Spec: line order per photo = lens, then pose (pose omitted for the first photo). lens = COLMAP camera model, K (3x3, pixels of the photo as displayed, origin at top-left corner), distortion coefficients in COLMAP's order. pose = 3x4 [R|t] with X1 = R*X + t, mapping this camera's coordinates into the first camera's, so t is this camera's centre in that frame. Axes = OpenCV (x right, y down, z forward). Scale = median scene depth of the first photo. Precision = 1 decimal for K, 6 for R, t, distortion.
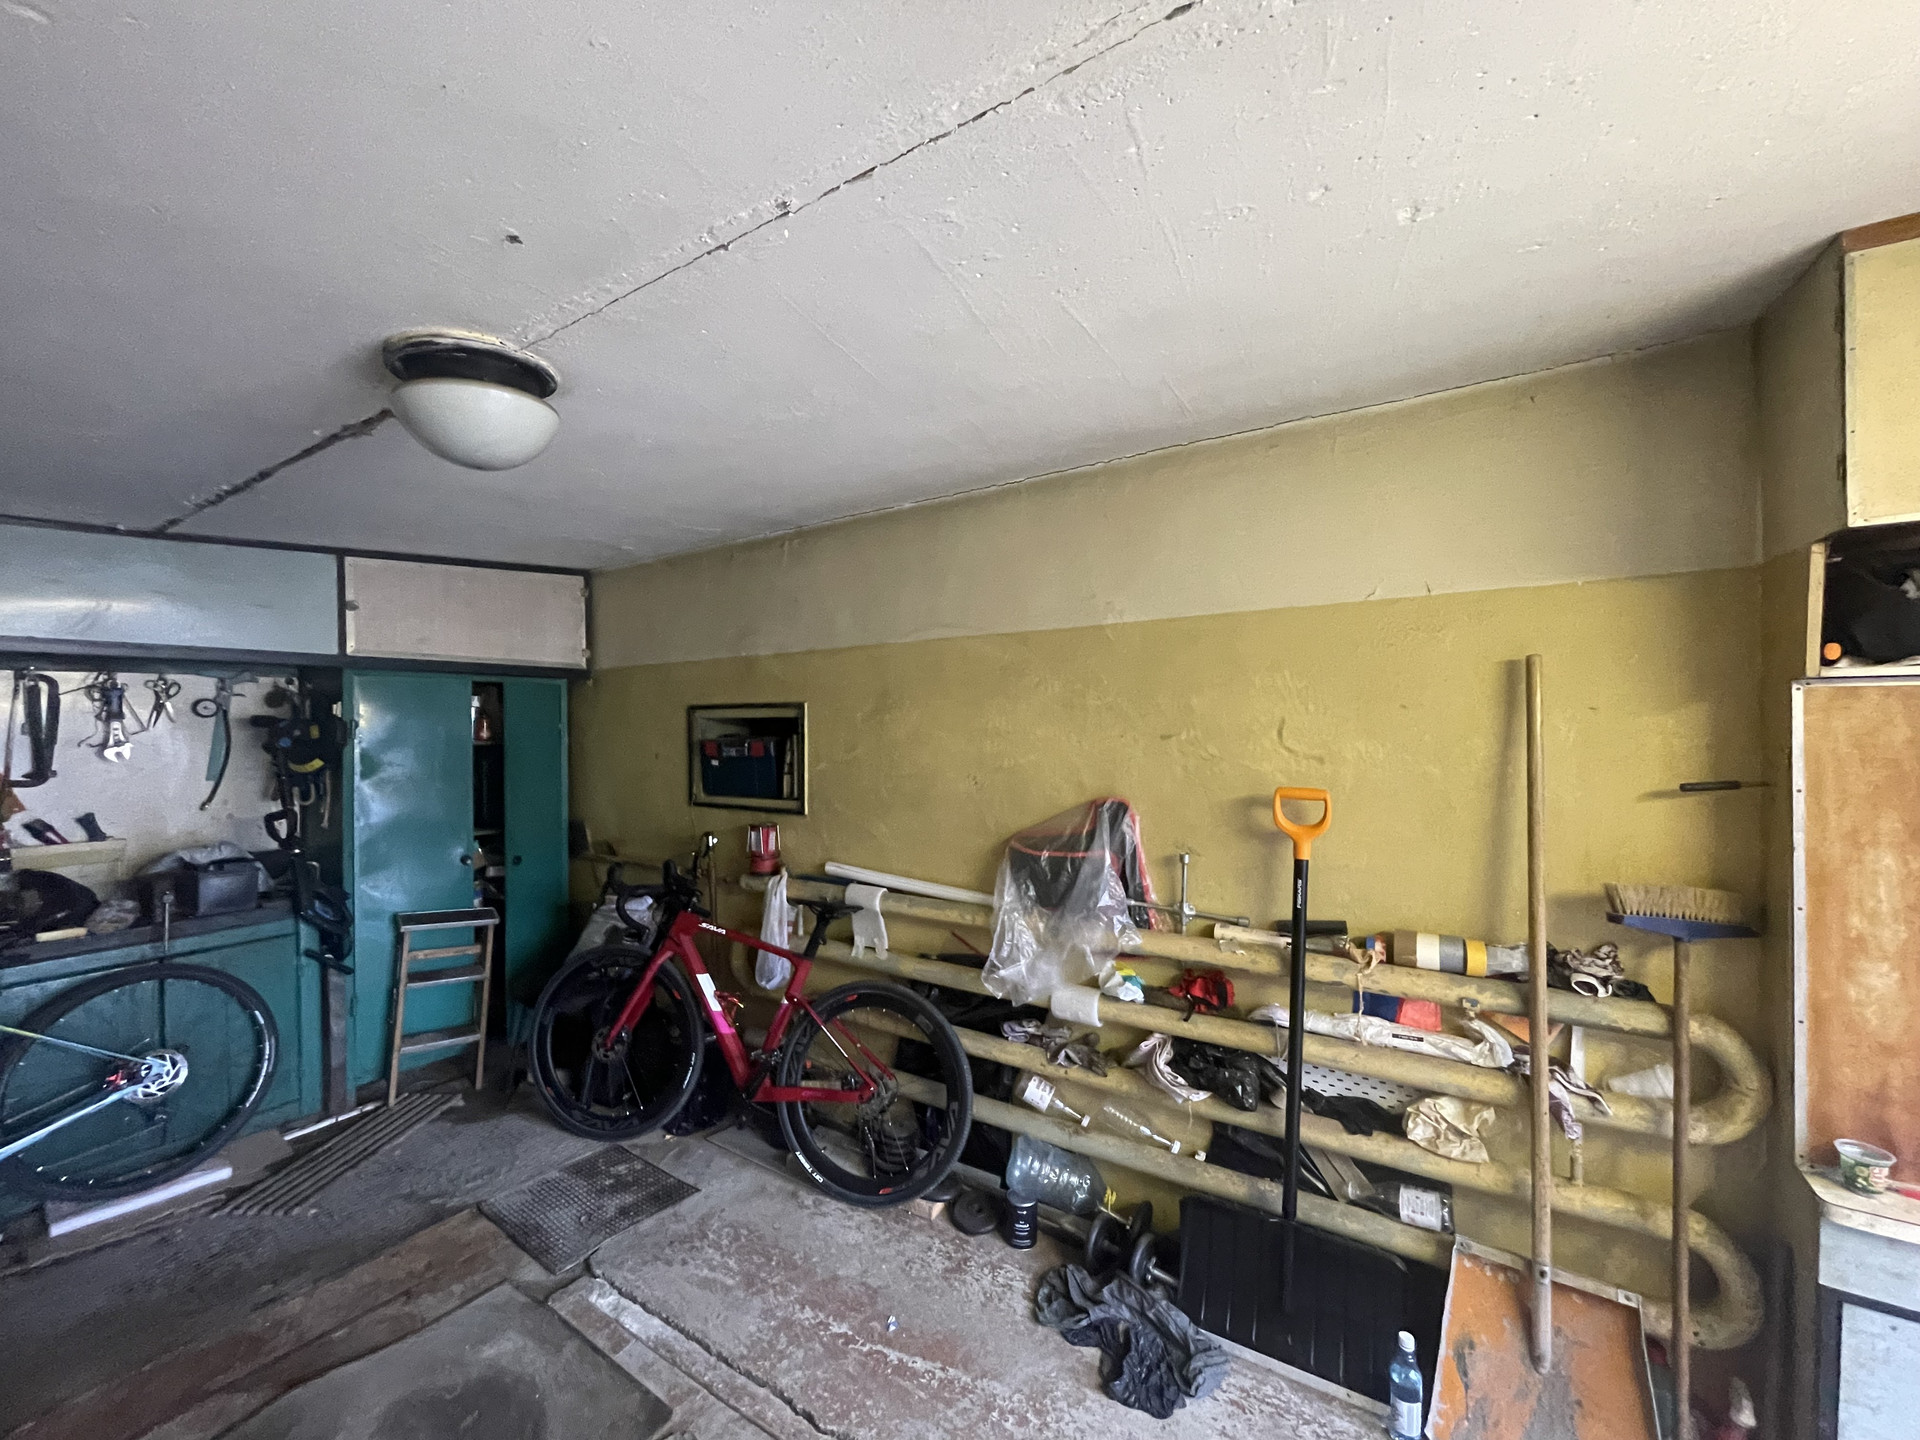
lens RADIAL K [[773.3, 0, 961.9], [0, 773.3, 725.7], [0, 0, 1]] dist [-0.003240, 0.000916]
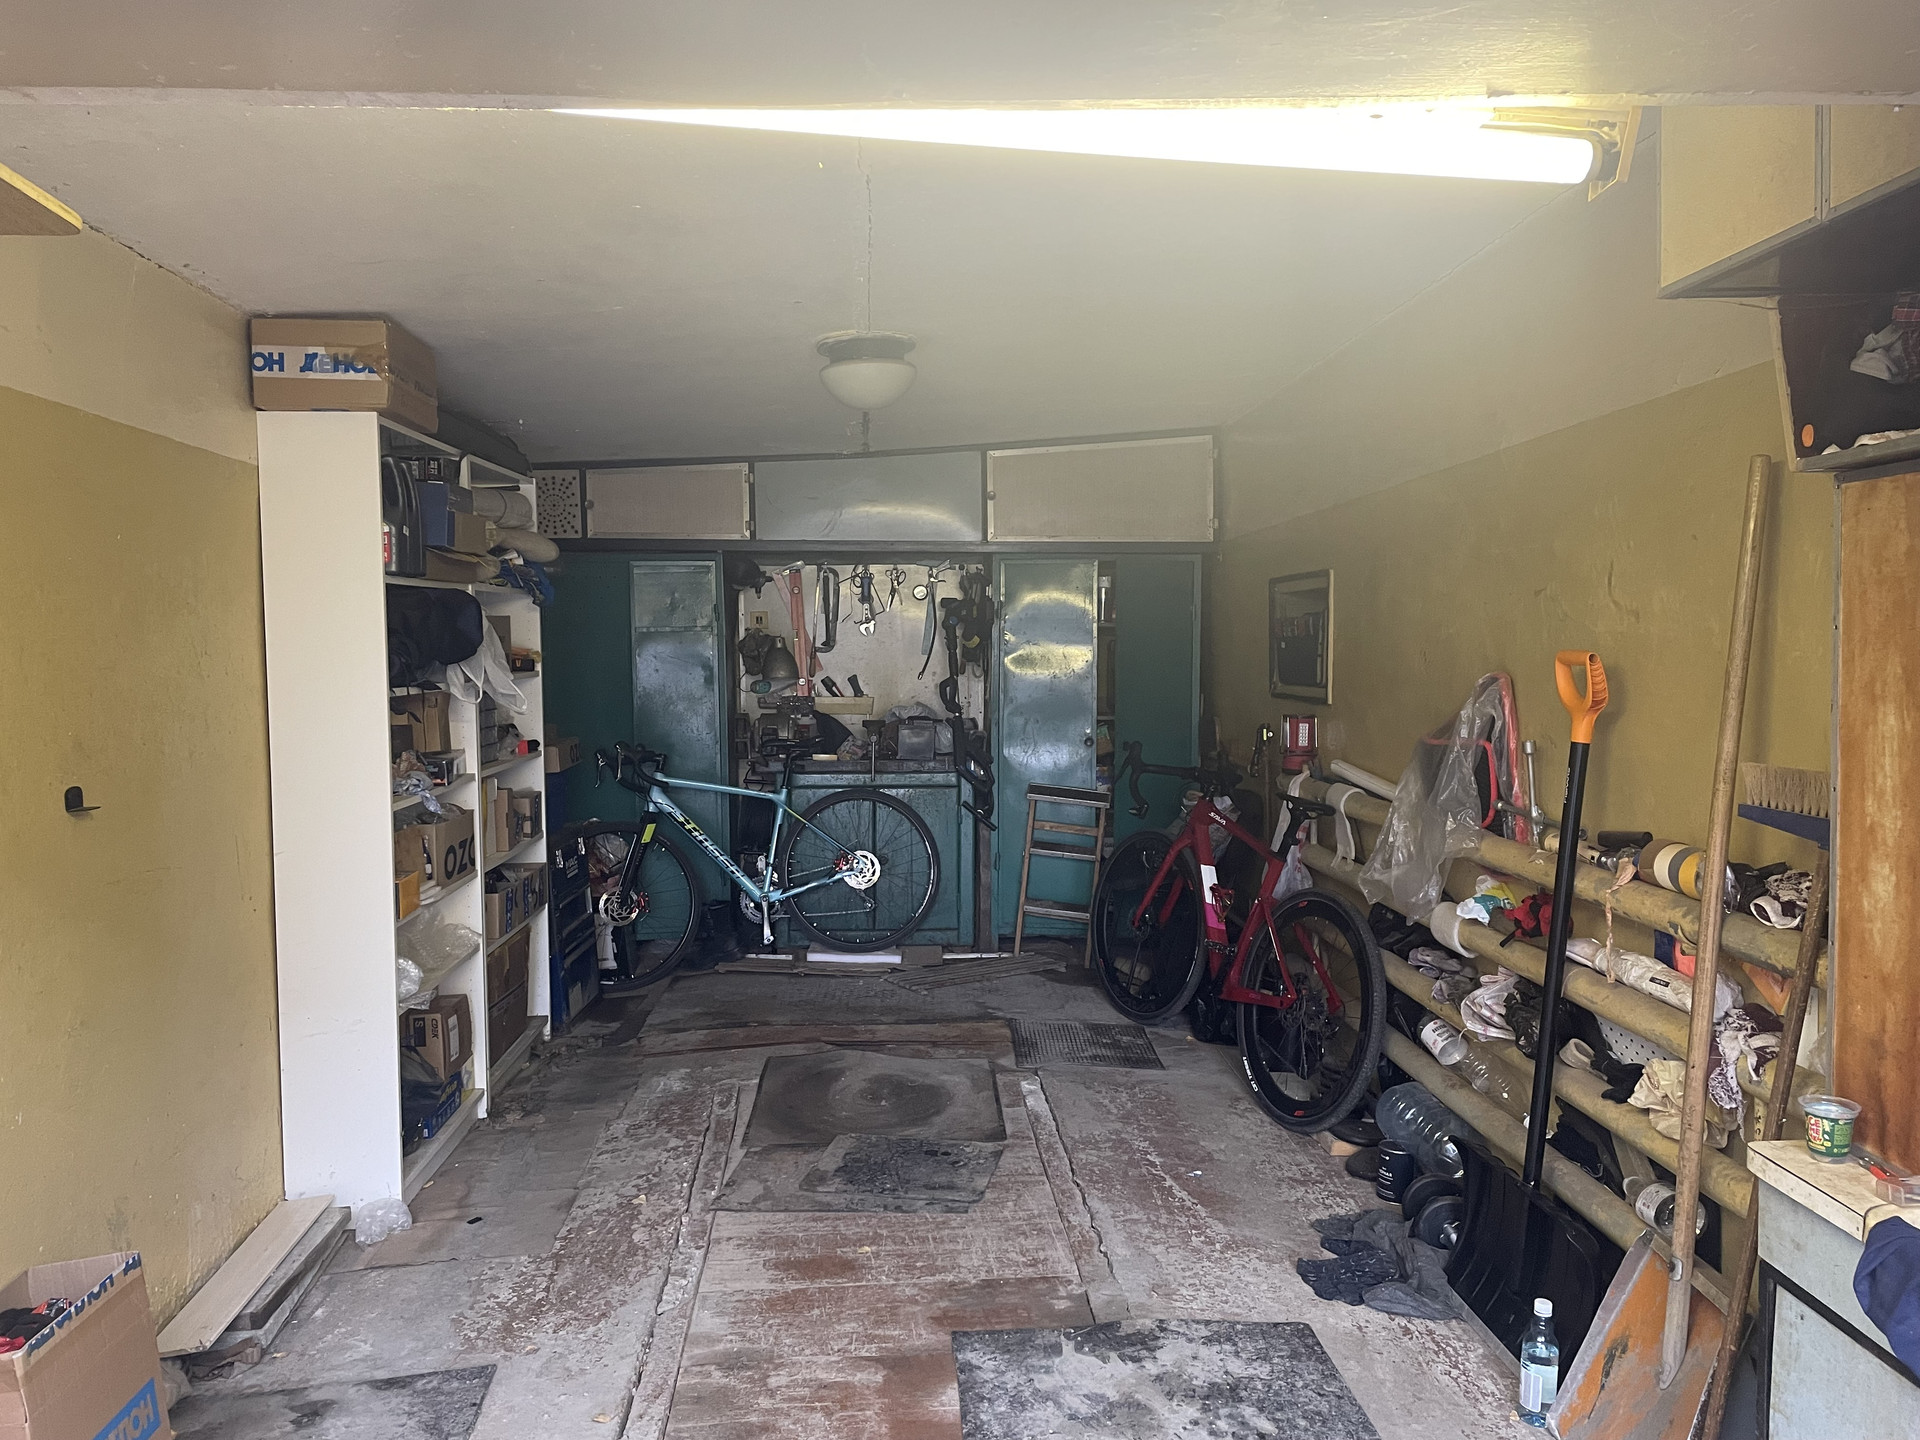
lens RADIAL K [[1446.9, 0, 959.1], [0, 1446.9, 718.1], [0, 0, 1]] dist [0.005694, -0.003971]
pose [[0.577845, 0.046868, -0.814800, 1.010332], [-0.006046, 0.998568, 0.053150, 0.060162], [0.816124, -0.025786, 0.577301, -0.274131]]
